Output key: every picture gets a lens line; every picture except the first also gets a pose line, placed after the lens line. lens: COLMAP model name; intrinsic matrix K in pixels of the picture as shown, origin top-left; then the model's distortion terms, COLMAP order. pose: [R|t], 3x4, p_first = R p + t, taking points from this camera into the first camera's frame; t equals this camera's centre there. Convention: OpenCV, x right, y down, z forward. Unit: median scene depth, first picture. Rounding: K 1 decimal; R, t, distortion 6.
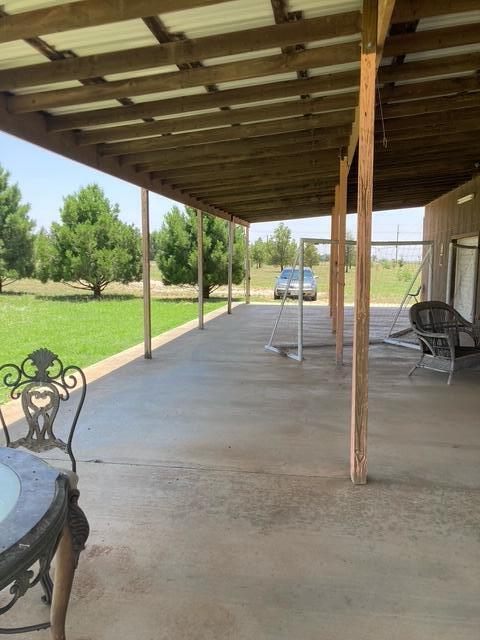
lens RADIAL K [[531.1, 0, 233.4], [0, 531.1, 324.7], [0, 0, 1]] dist [0.020280, -0.007963]
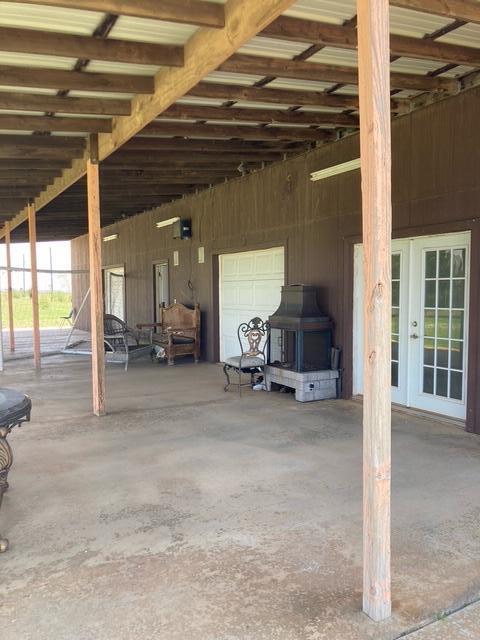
lens RADIAL K [[522.3, 0, 238.4], [0, 522.3, 326.0], [0, 0, 1]] dist [0.023563, -0.009283]
pose [[0.783048, -0.056835, 0.619359, -0.219784], [0.088494, 0.995866, -0.020498, 0.048501], [-0.615634, 0.070860, 0.784840, -0.291352]]
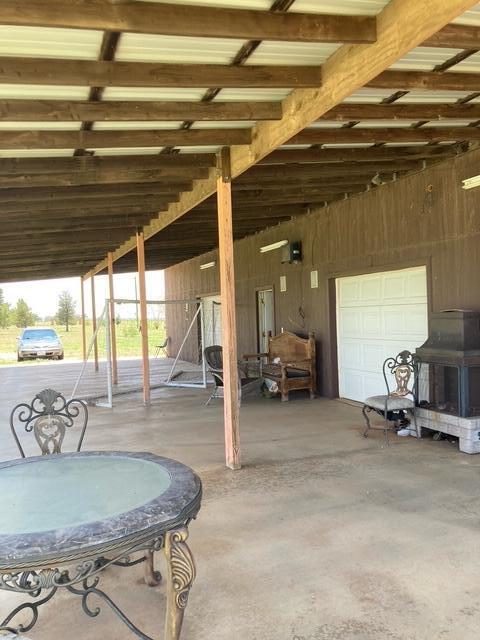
lens RADIAL K [[522.3, 0, 238.4], [0, 522.3, 326.0], [0, 0, 1]] dist [0.023563, -0.009283]
pose [[0.864041, -0.045633, 0.501350, -0.231734], [0.098132, 0.992047, -0.078827, 0.015115], [-0.493765, 0.117308, 0.861647, -0.134160]]
